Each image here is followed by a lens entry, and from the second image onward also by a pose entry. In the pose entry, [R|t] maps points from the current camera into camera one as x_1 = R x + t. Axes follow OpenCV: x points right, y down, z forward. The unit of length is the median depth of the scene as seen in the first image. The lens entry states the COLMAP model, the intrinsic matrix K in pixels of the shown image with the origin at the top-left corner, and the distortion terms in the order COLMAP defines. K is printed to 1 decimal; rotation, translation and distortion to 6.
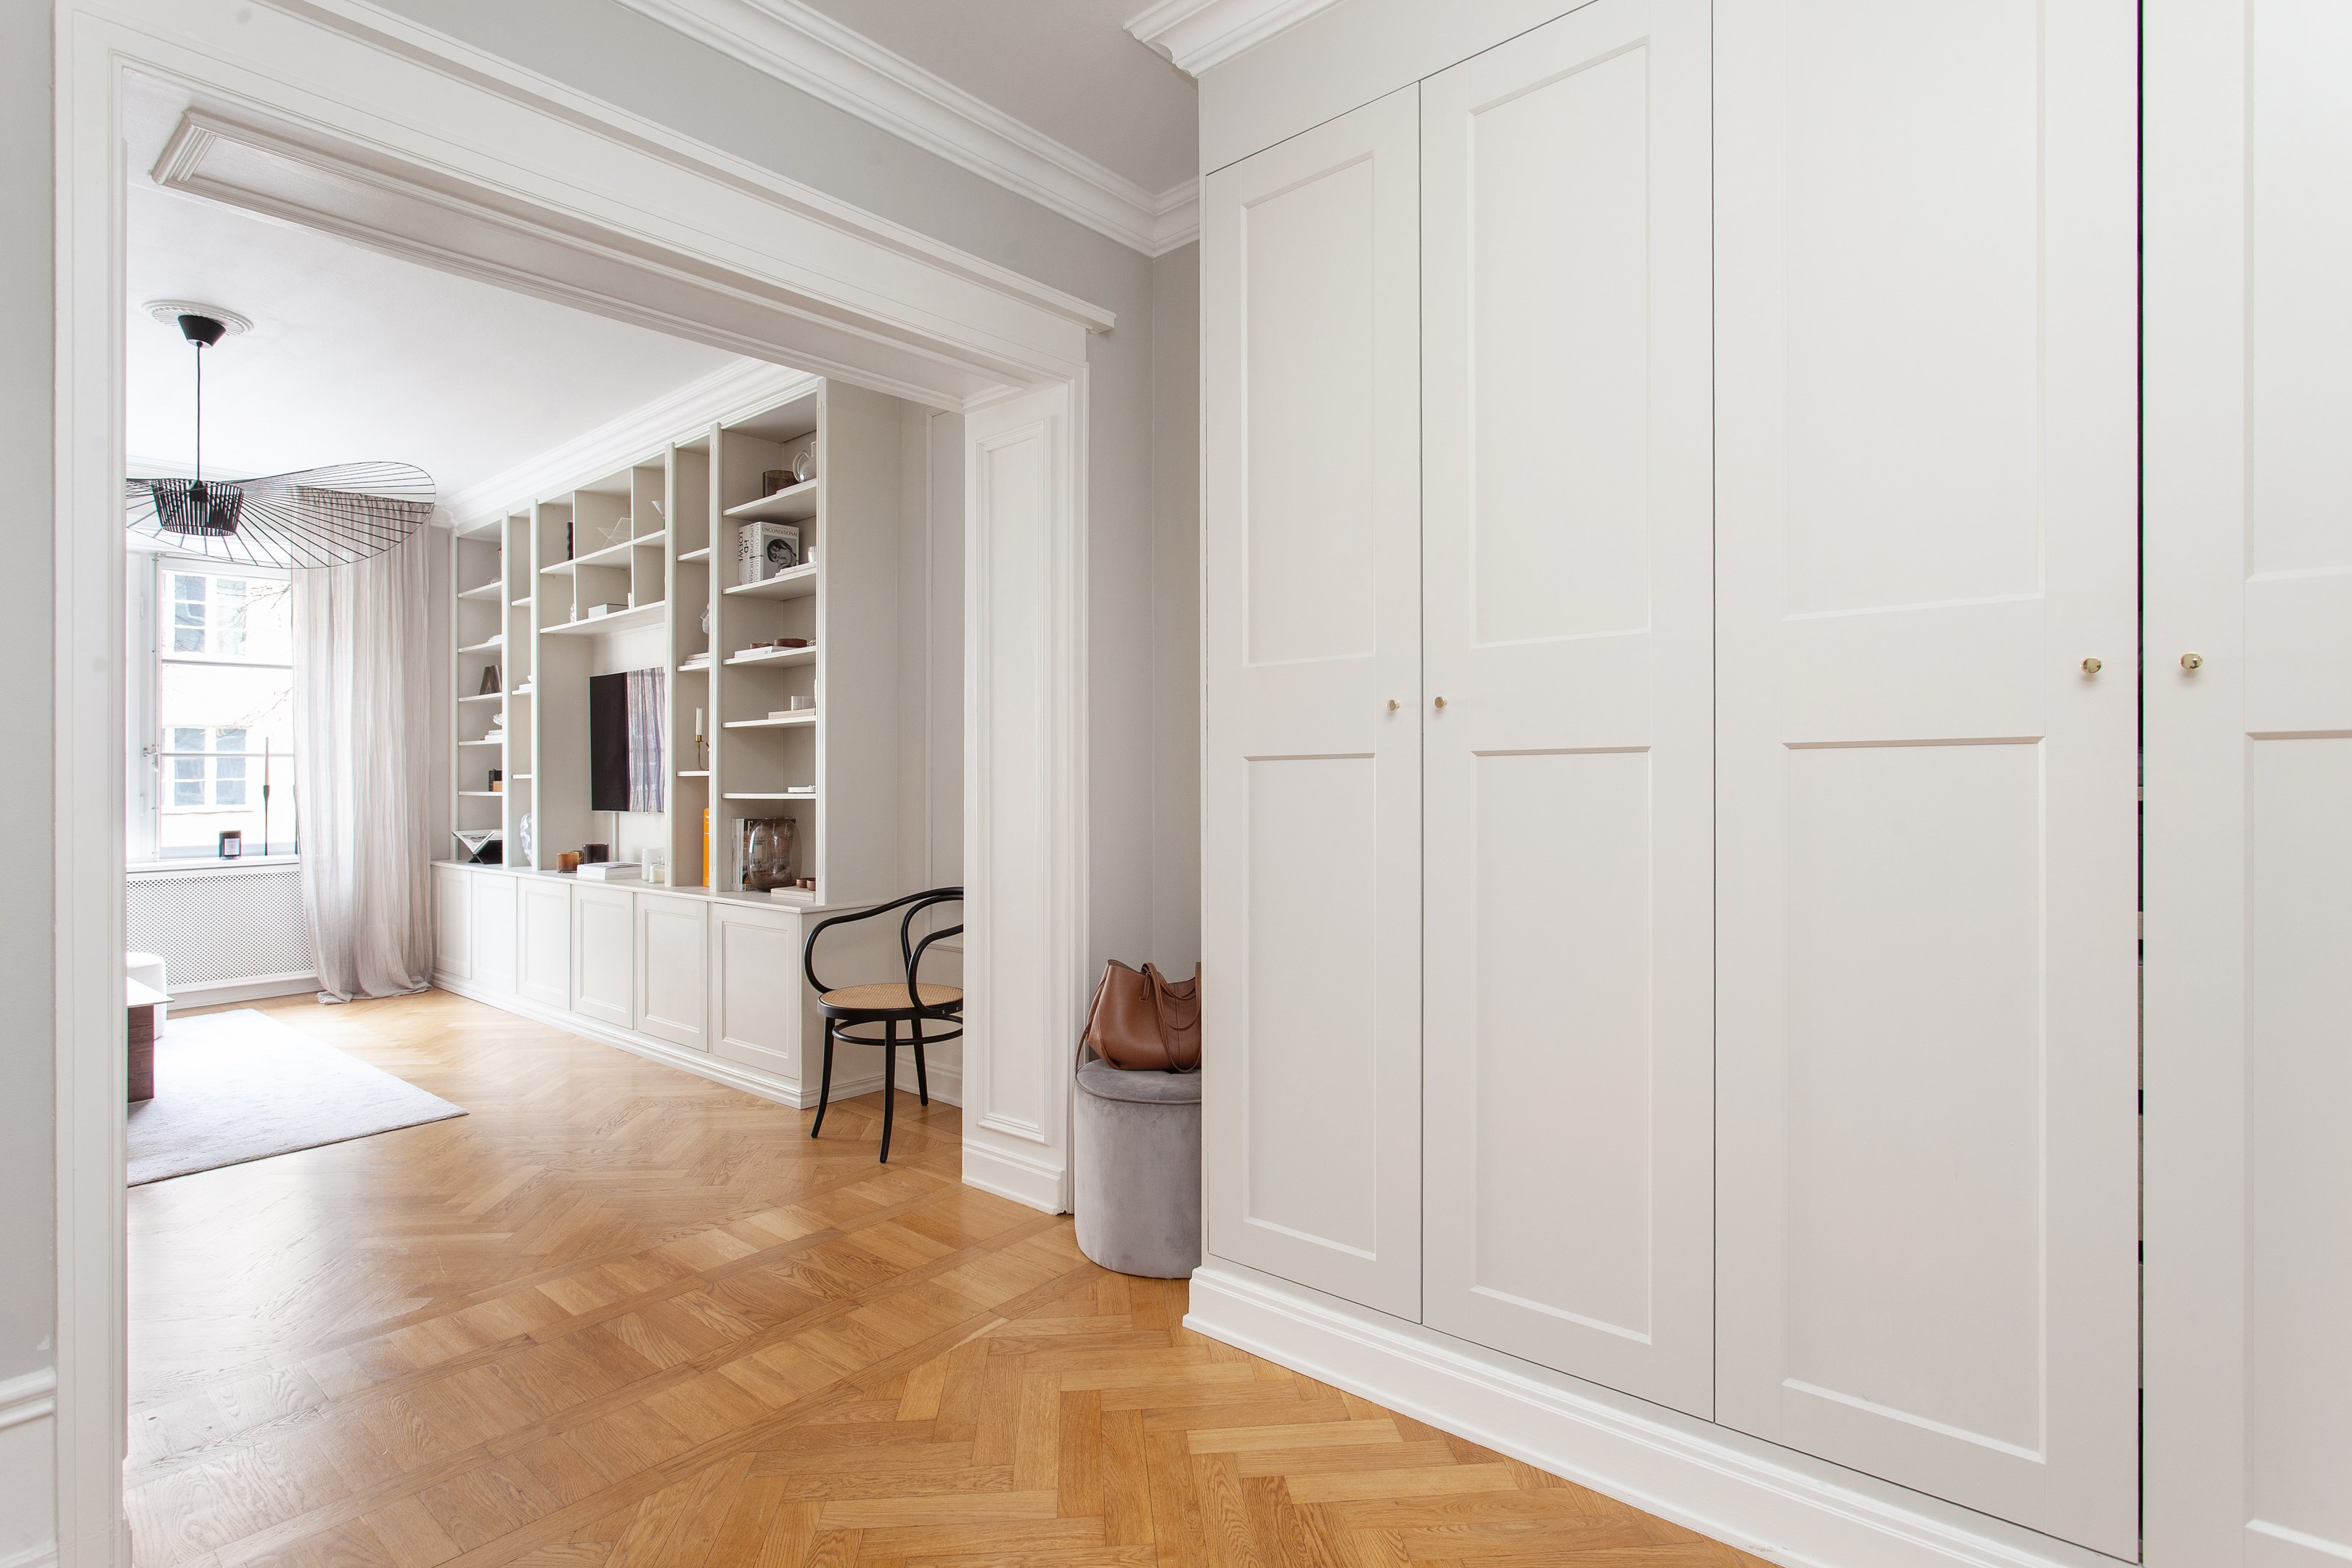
lens RADIAL K [[1183.5, 0, 1189.9], [0, 1183.5, 759.5], [0, 0, 1]] dist [0.001475, -0.000365]
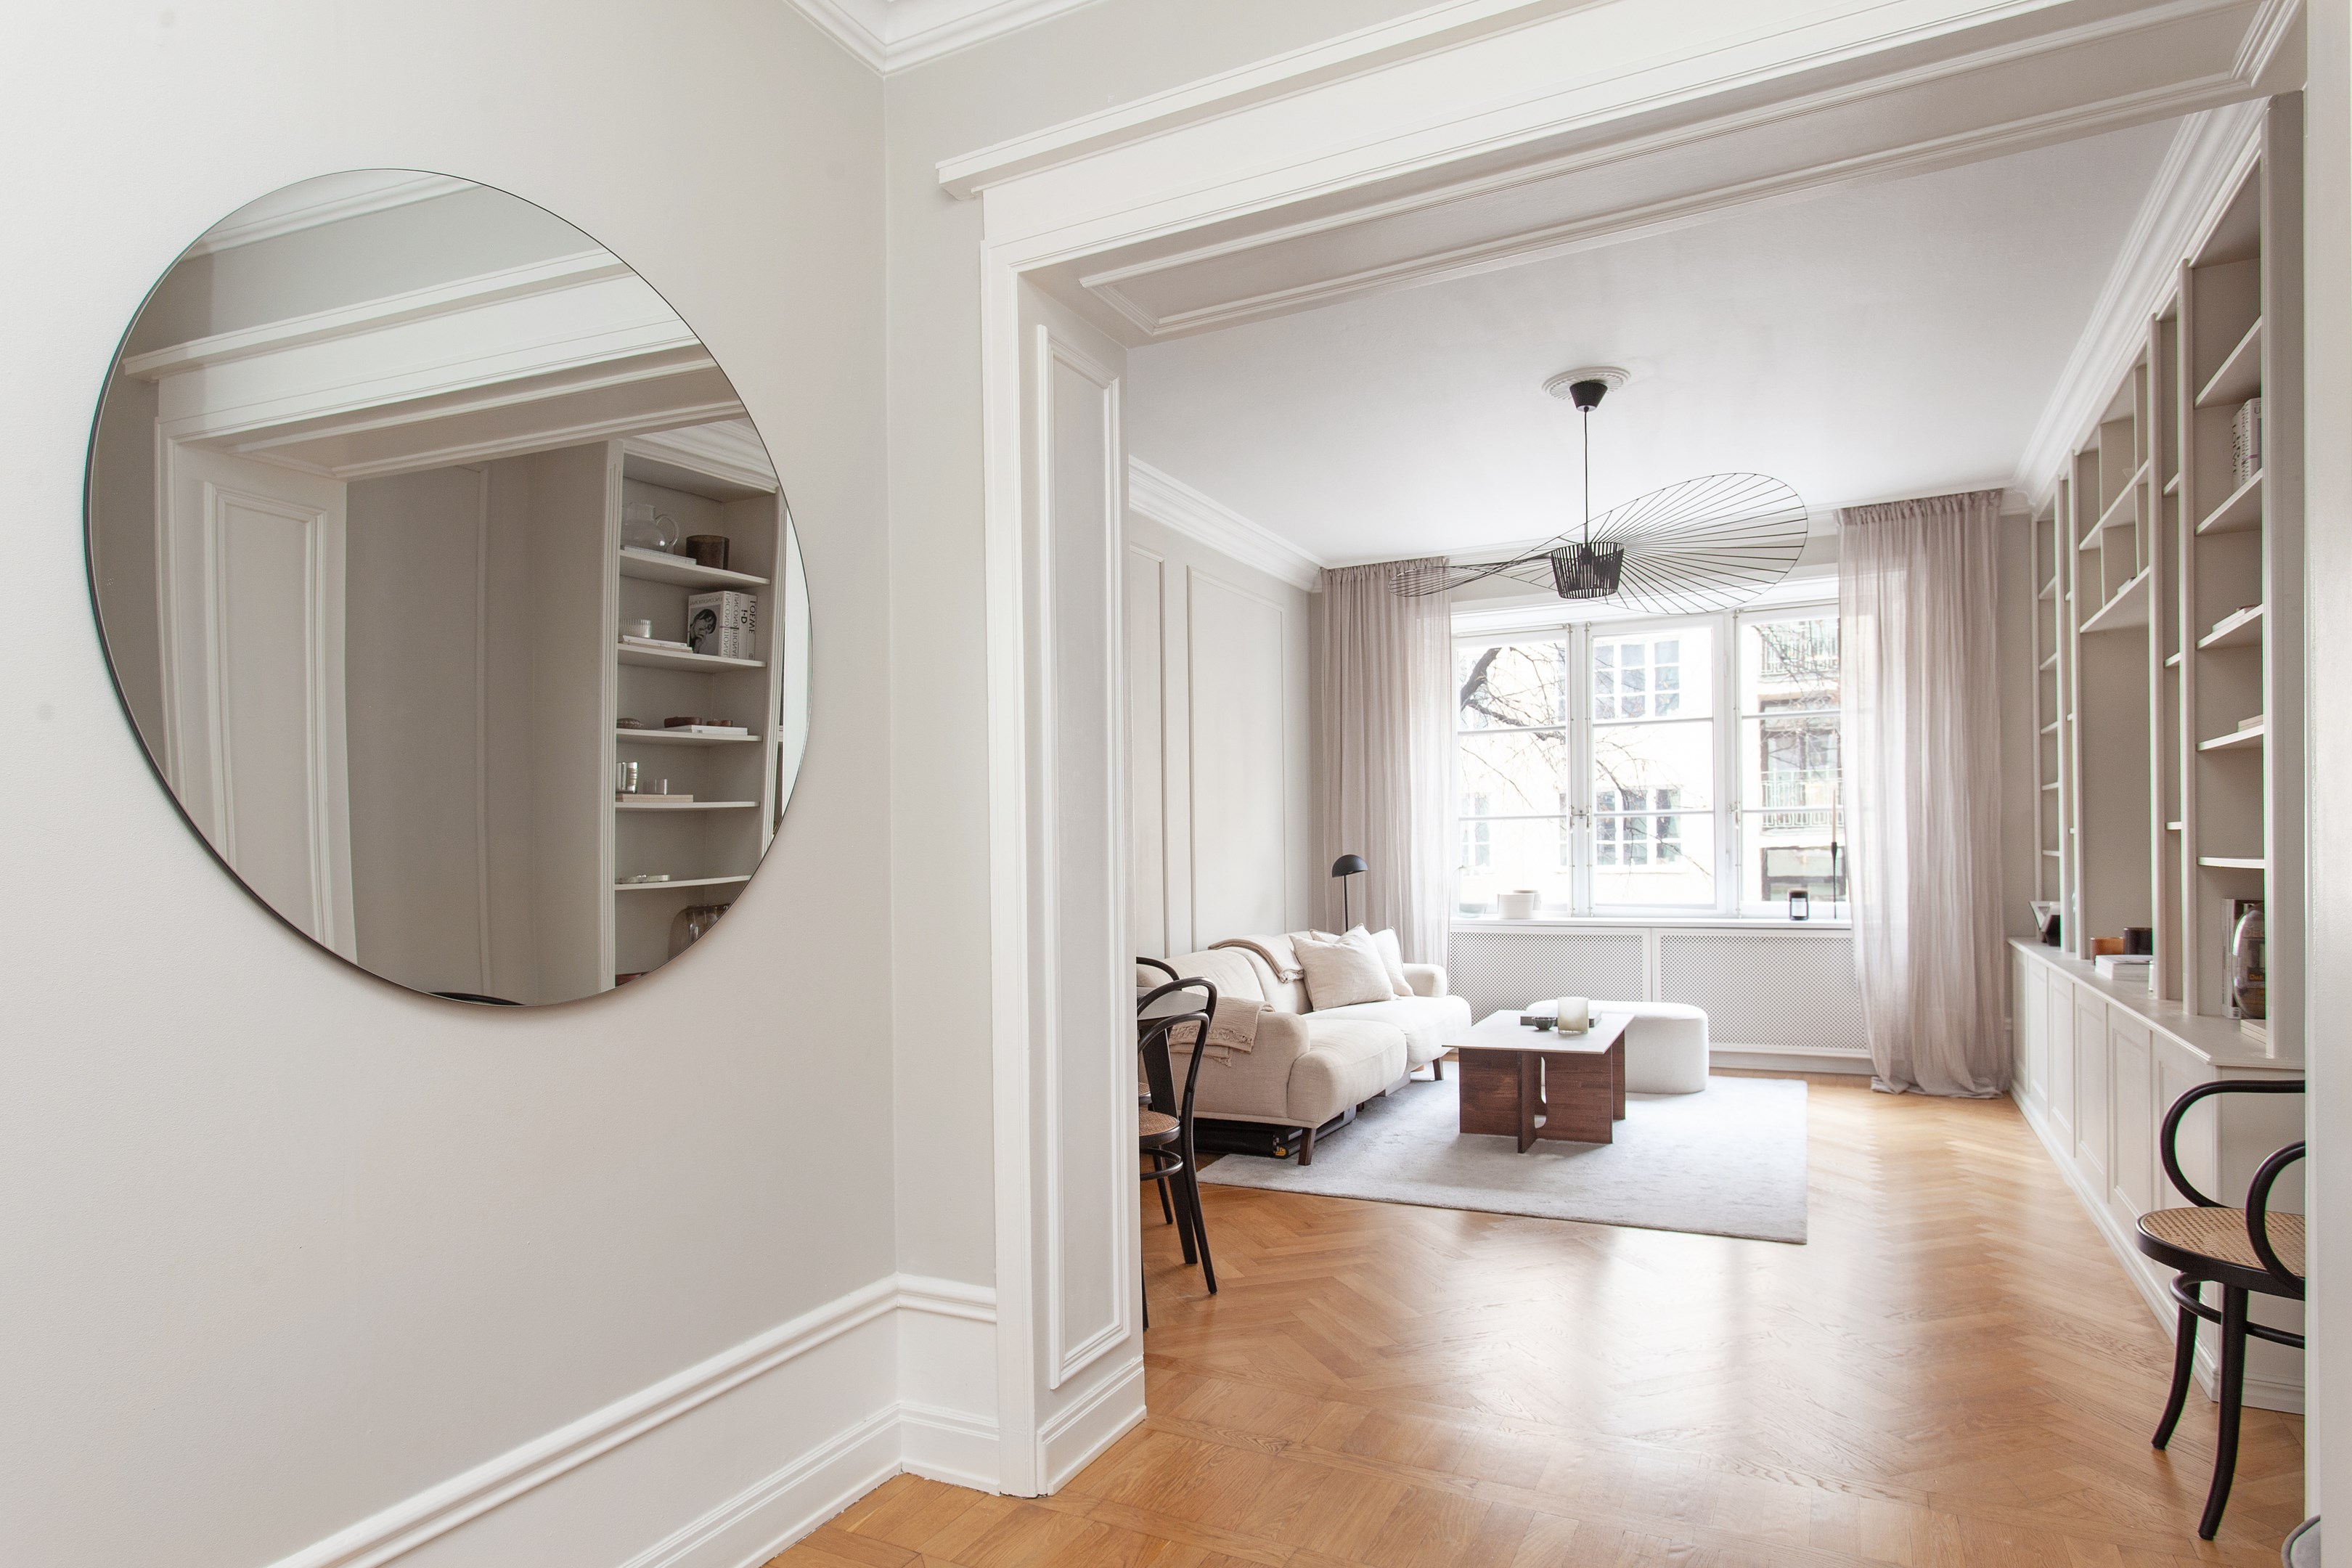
lens RADIAL K [[1402.8, 0, 1090.3], [0, 1402.8, 875.4], [0, 0, 1]] dist [0.006259, -0.001294]
pose [[0.210078, 0.022343, -0.977429, 0.168514], [0.027417, 0.999211, 0.028734, 0.000127], [0.977300, -0.032835, 0.209299, 0.215029]]
